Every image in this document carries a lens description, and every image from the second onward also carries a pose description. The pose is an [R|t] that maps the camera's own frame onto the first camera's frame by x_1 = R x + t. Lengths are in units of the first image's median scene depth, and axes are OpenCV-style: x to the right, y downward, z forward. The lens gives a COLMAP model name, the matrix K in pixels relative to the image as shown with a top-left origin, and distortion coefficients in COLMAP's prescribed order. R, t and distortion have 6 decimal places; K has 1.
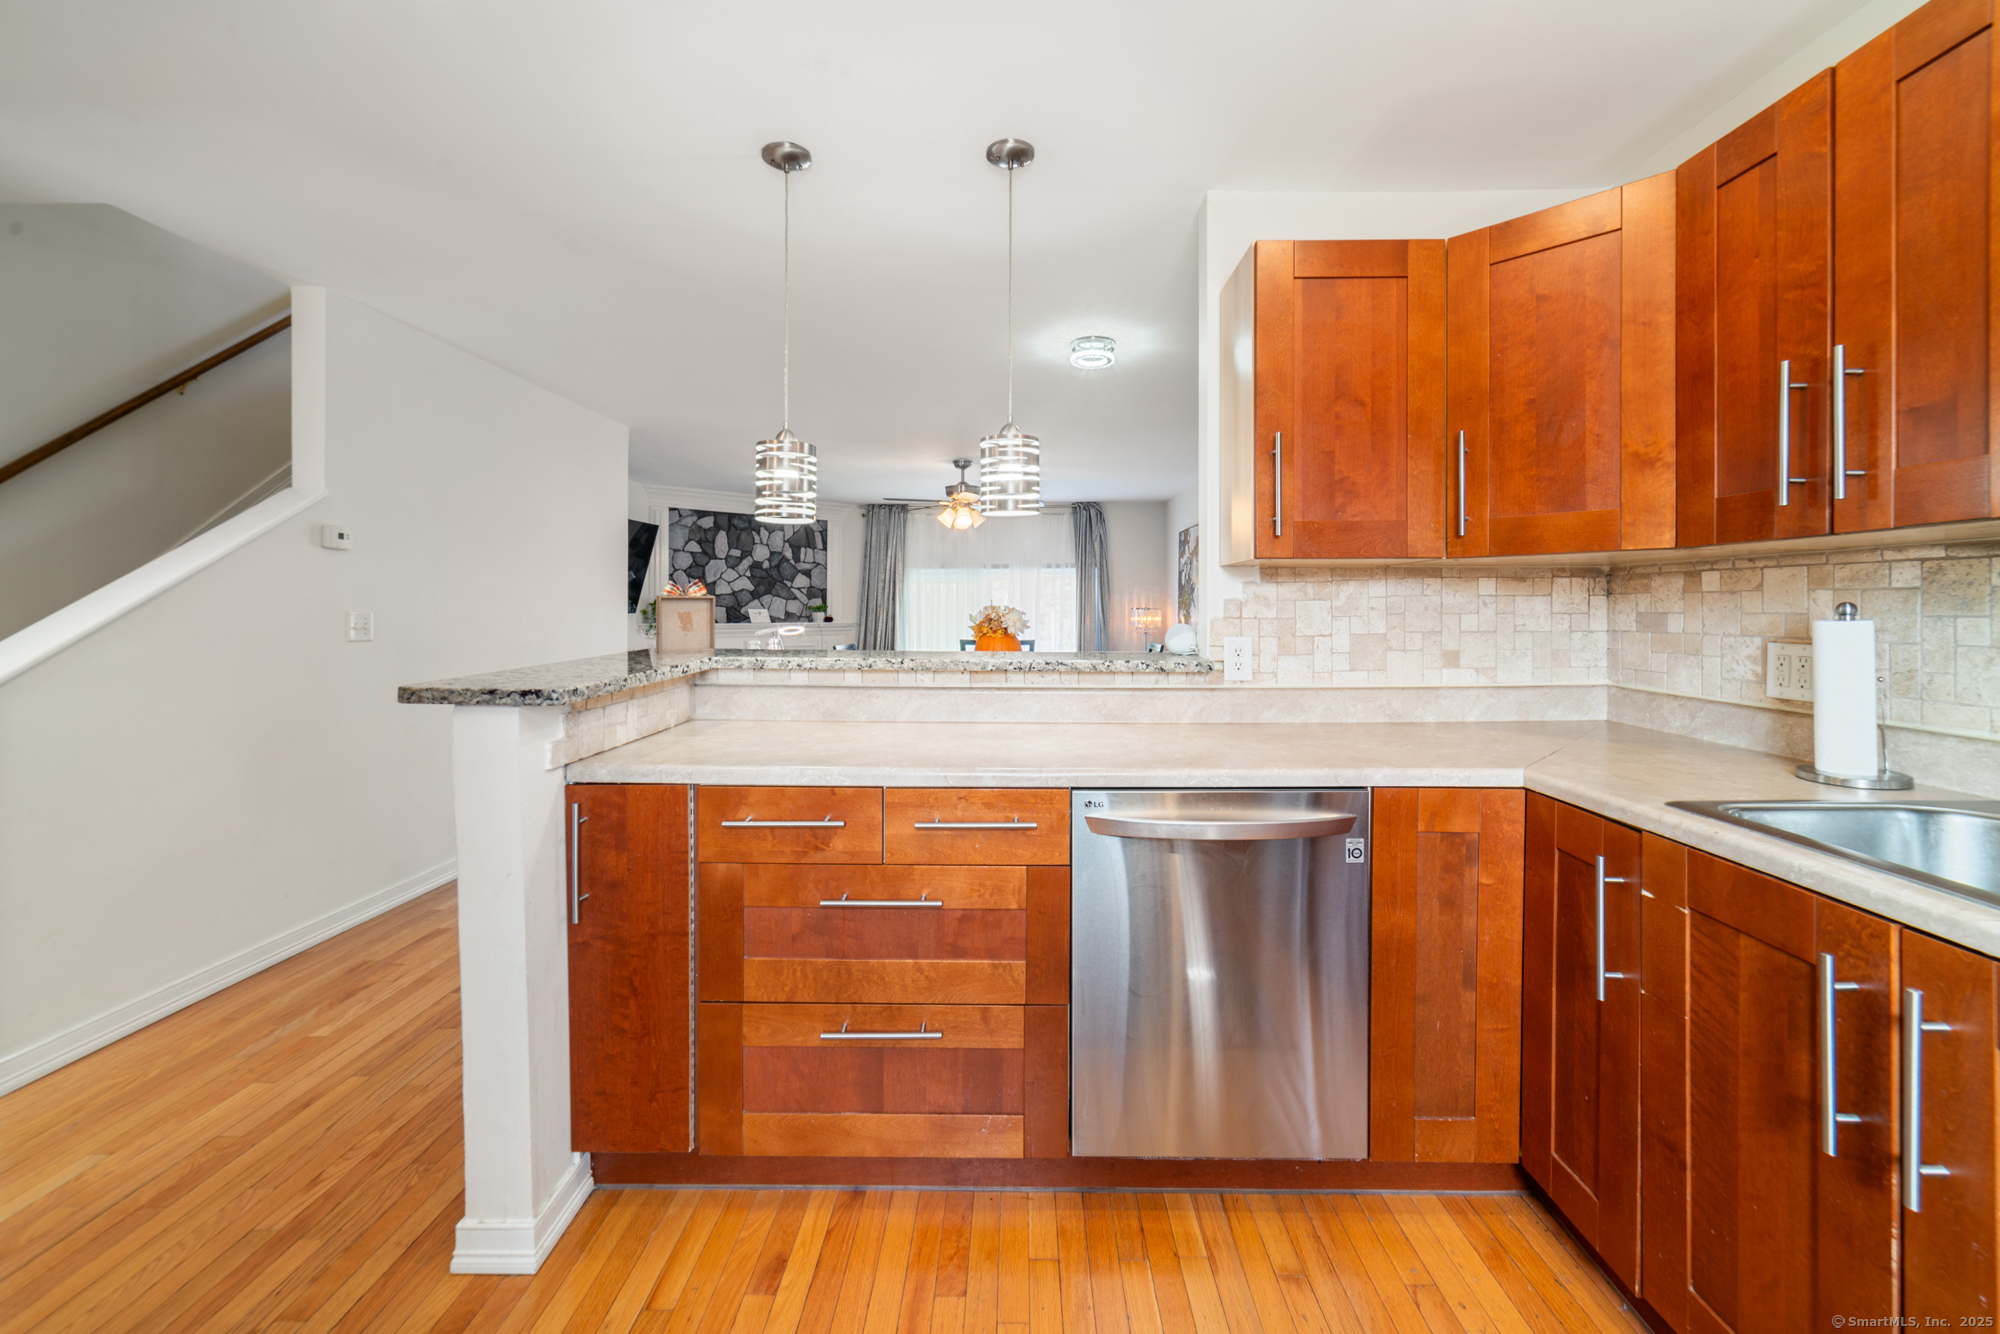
lens RADIAL K [[819.0, 0, 966.3], [0, 819.0, 604.5], [0, 0, 1]] dist [0.002562, 0.000537]
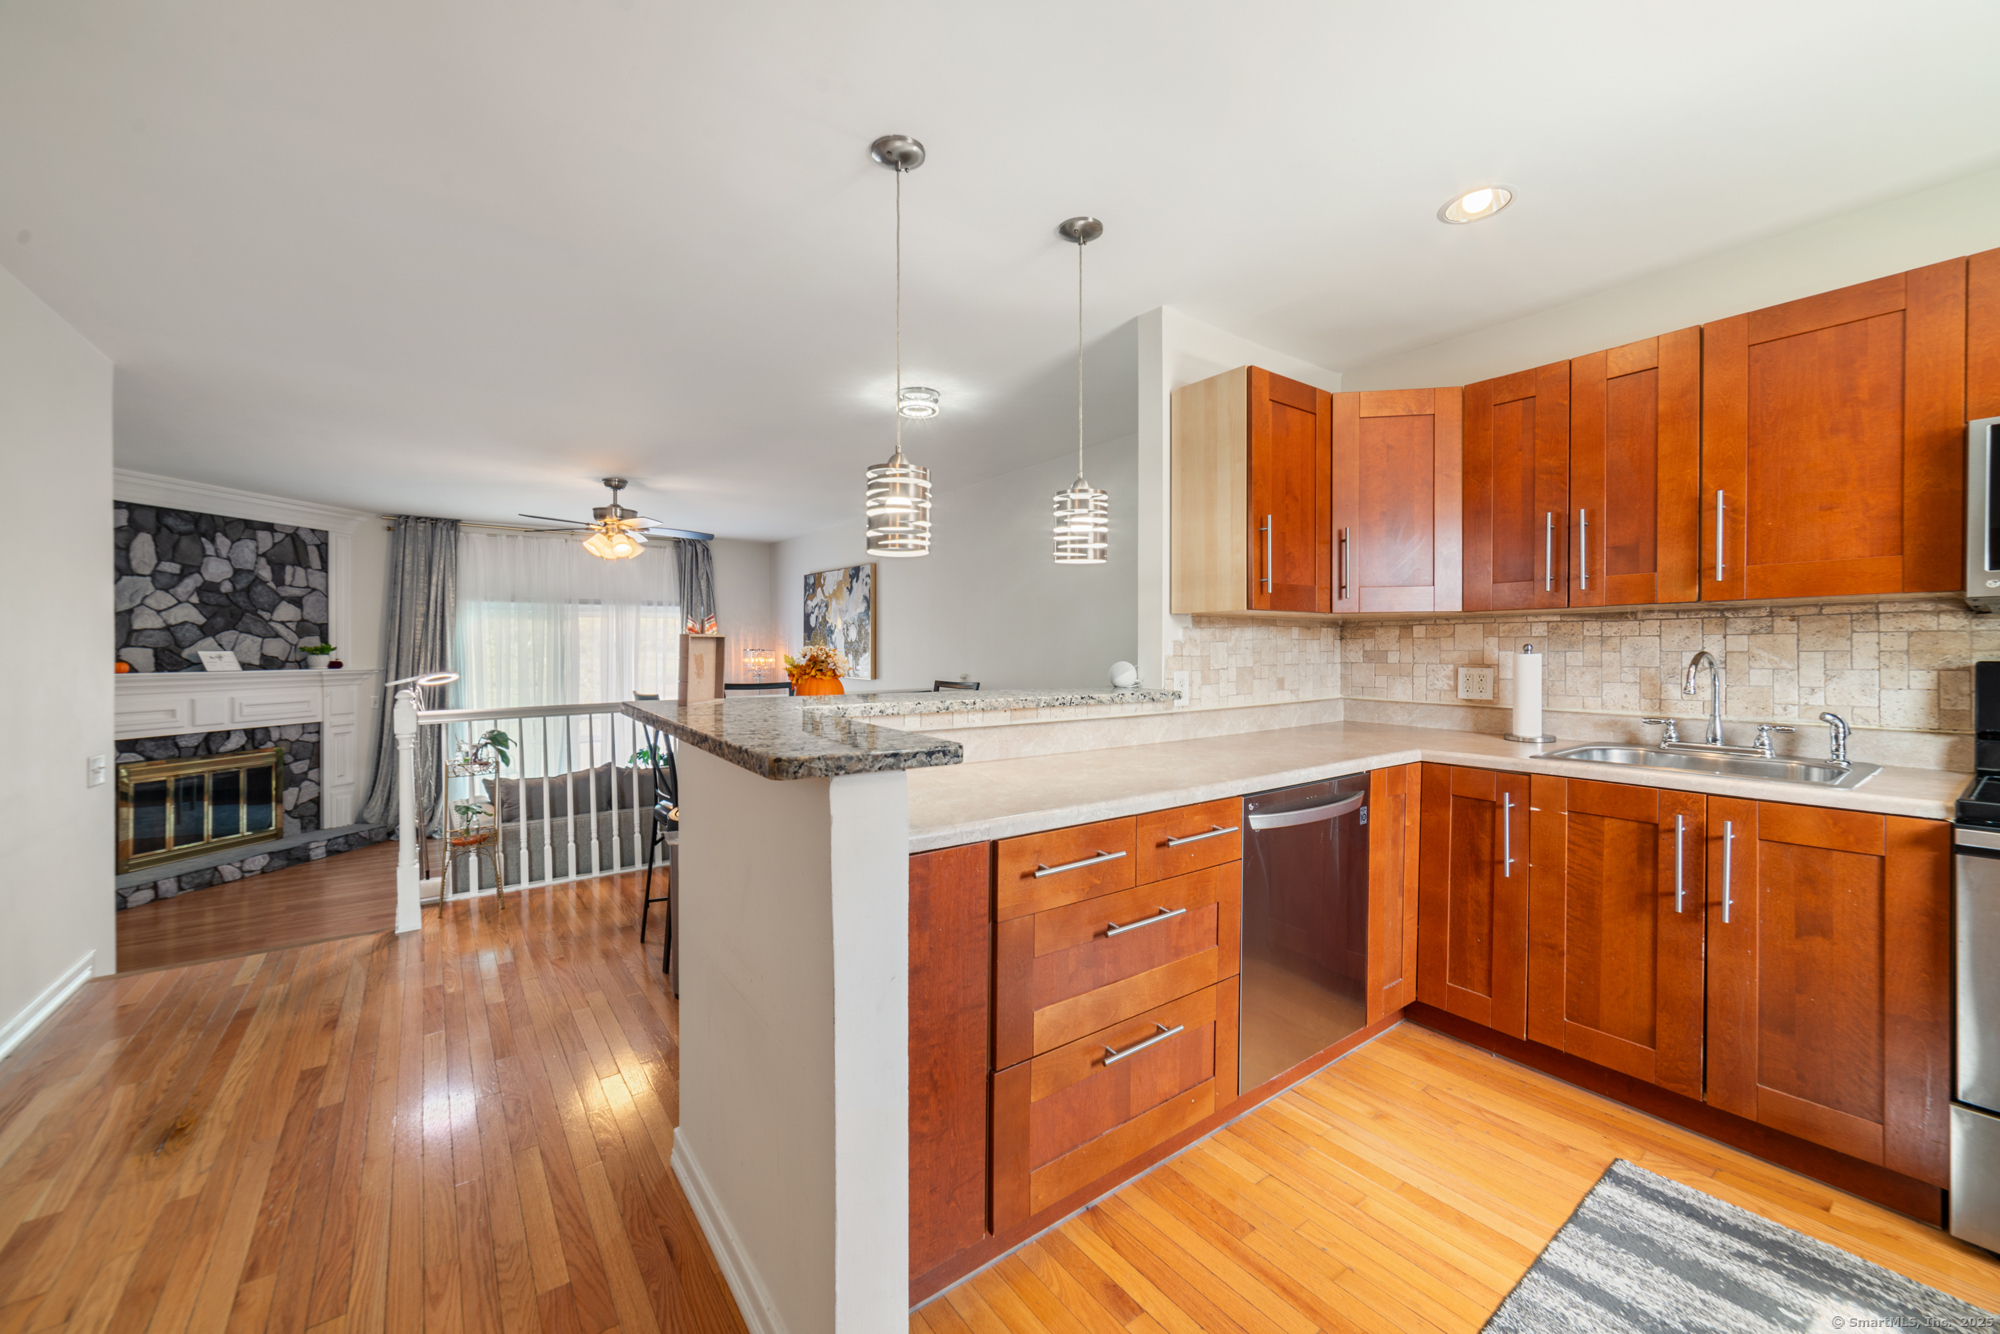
lens RADIAL K [[819.0, 0, 973.3], [0, 819.0, 656.6], [0, 0, 1]] dist [0.002562, 0.000537]
pose [[0.777323, -0.007121, 0.629061, -0.725961], [-0.000997, 0.999921, 0.012551, 0.002385], [-0.629100, -0.010383, 0.777255, 0.236773]]
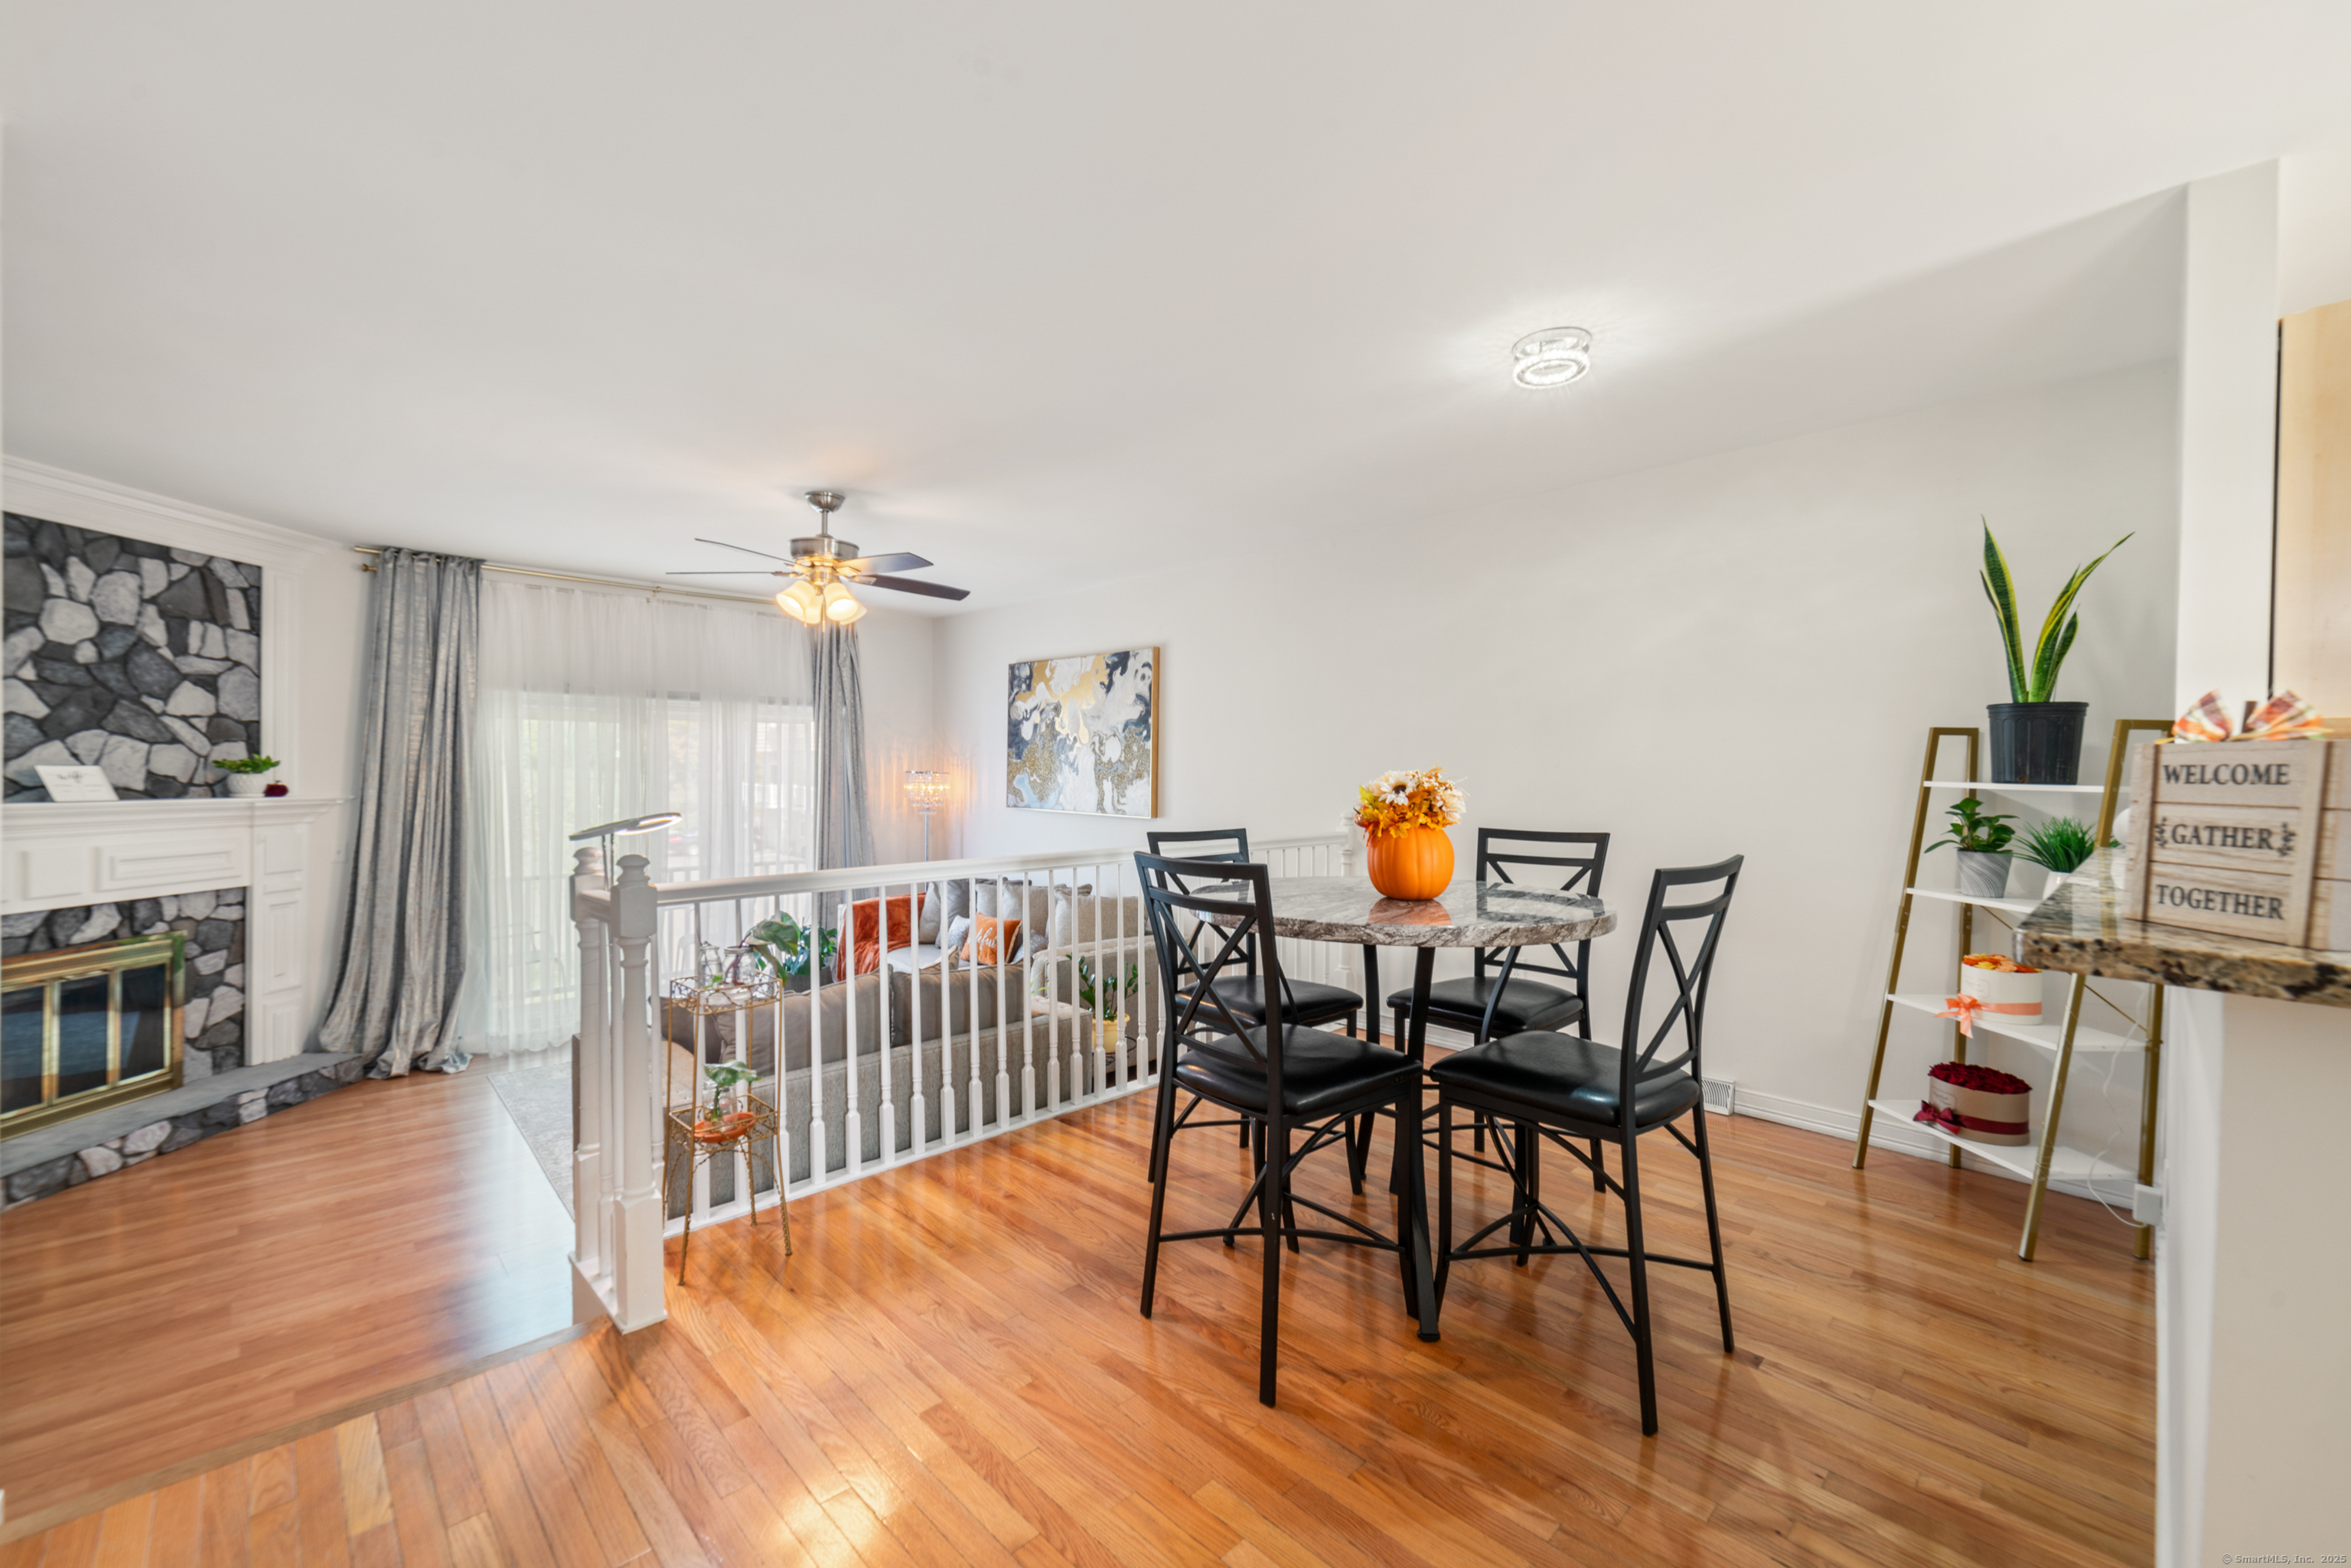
lens RADIAL K [[962.7, 0, 1088.7], [0, 962.7, 782.7], [0, 0, 1]] dist [0.002562, 0.000537]
pose [[0.675605, -0.002091, 0.737261, -0.995369], [-0.011438, 0.999846, 0.013318, 0.006787], [-0.737175, -0.017431, 0.675477, 1.255927]]
